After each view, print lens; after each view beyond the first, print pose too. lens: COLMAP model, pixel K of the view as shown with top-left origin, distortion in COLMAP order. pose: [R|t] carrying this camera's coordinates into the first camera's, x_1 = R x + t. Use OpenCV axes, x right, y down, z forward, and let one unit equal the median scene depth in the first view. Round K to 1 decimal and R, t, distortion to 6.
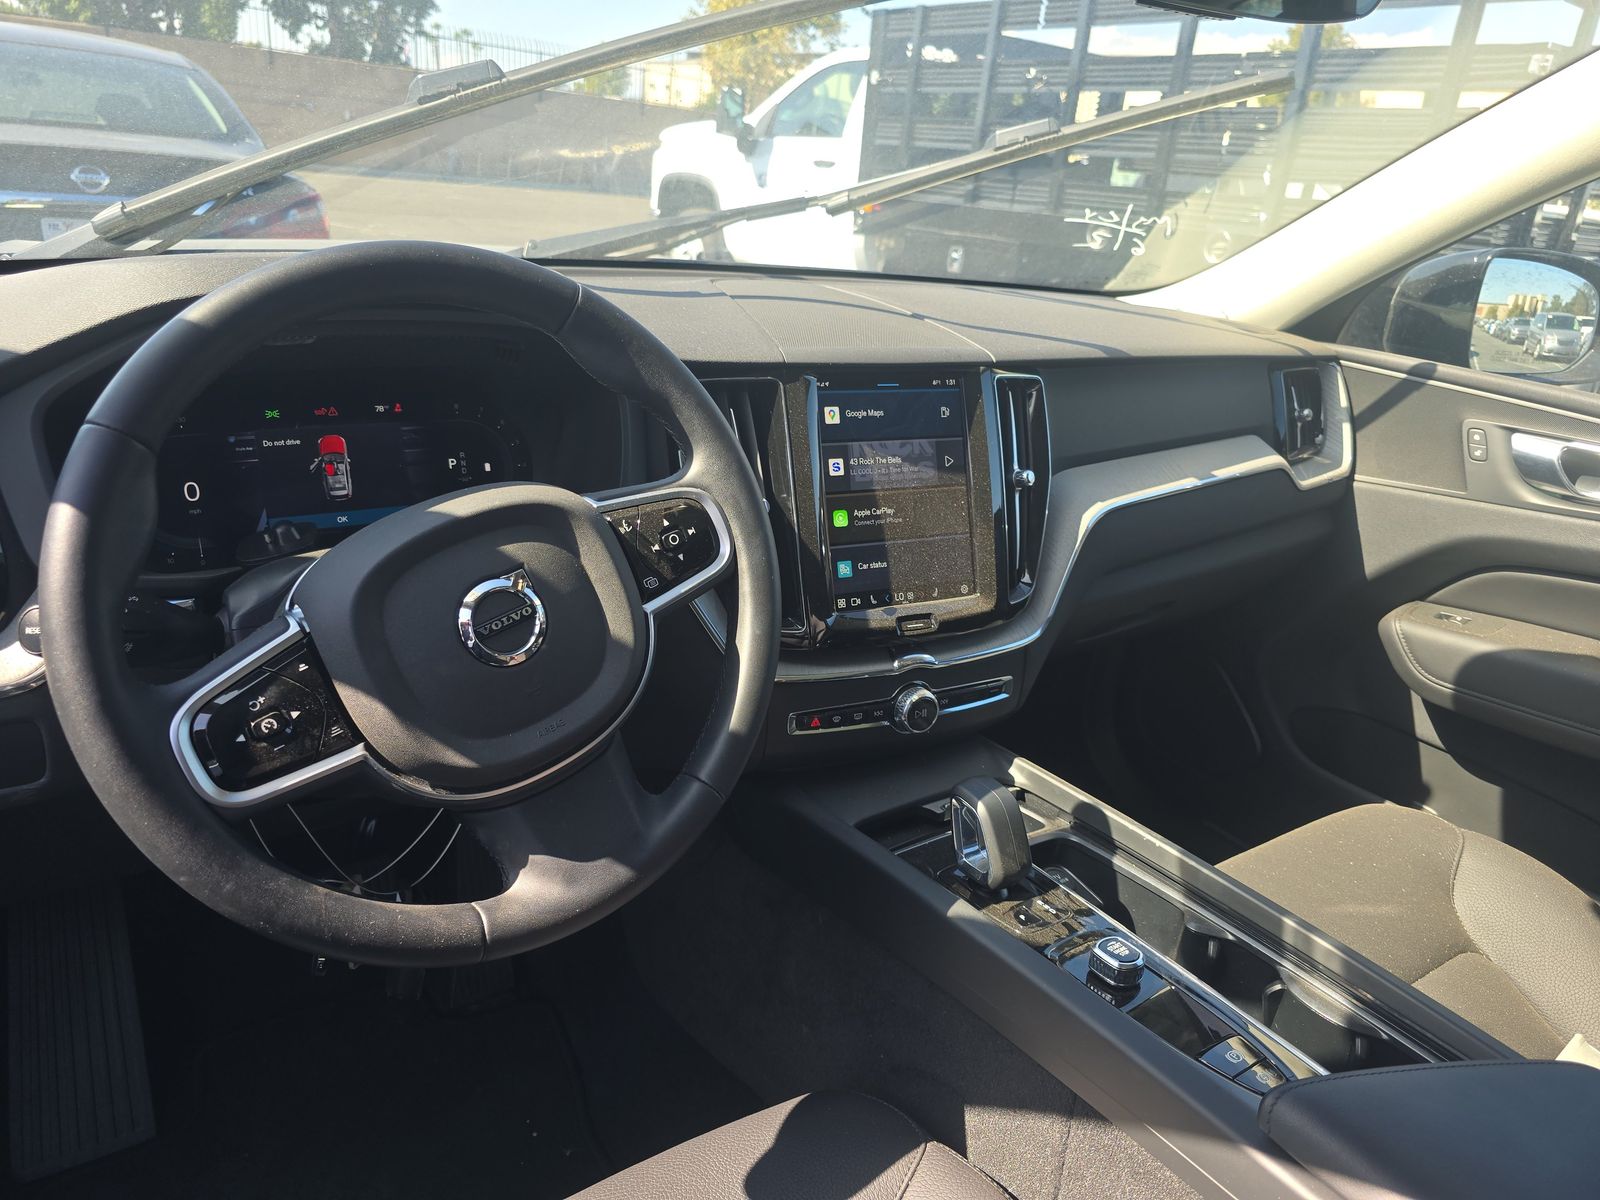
lens RADIAL K [[1077.1, 0, 801.2], [0, 1077.1, 603.3], [0, 0, 1]] dist [0.005259, -0.003916]
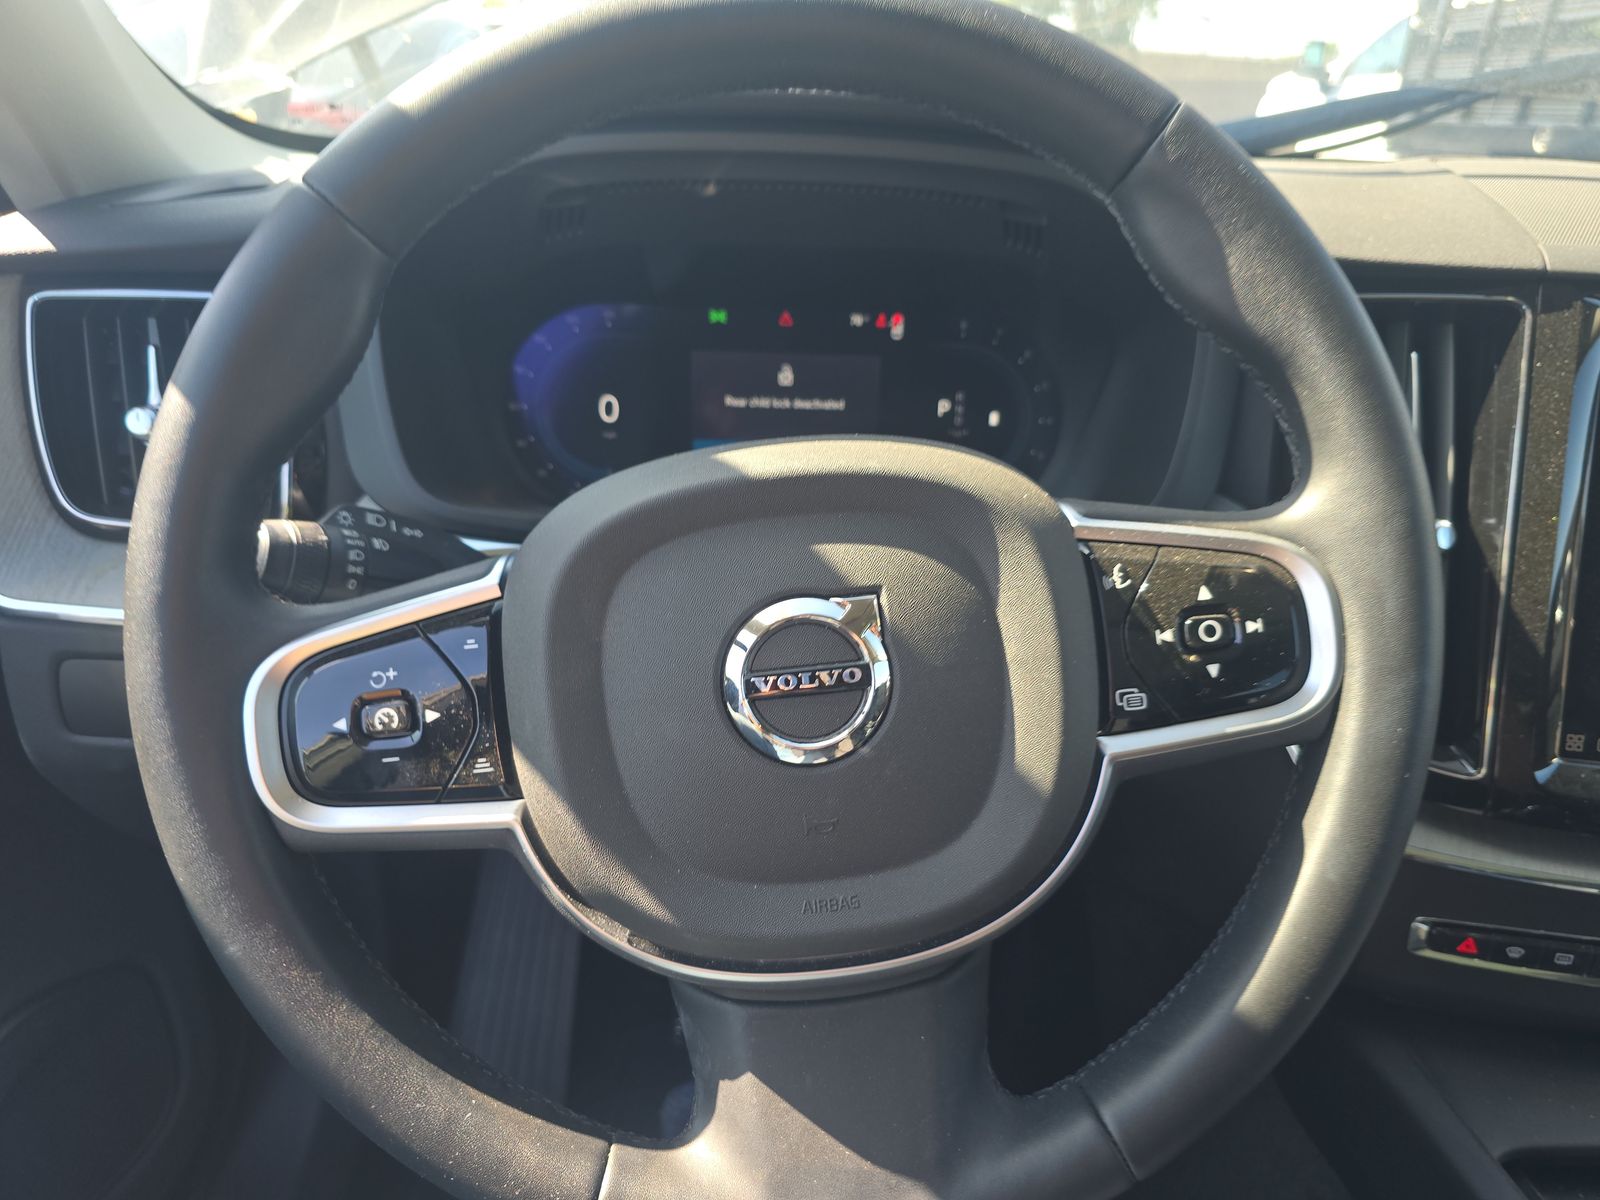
lens RADIAL K [[1077.1, 0, 808.5], [0, 1077.1, 607.7], [0, 0, 1]] dist [0.005259, -0.003916]
pose [[0.780916, 0.279009, -0.558859, 0.008572], [-0.302467, 0.951713, 0.052492, -0.034442], [0.546519, 0.128045, 0.827600, 0.426189]]
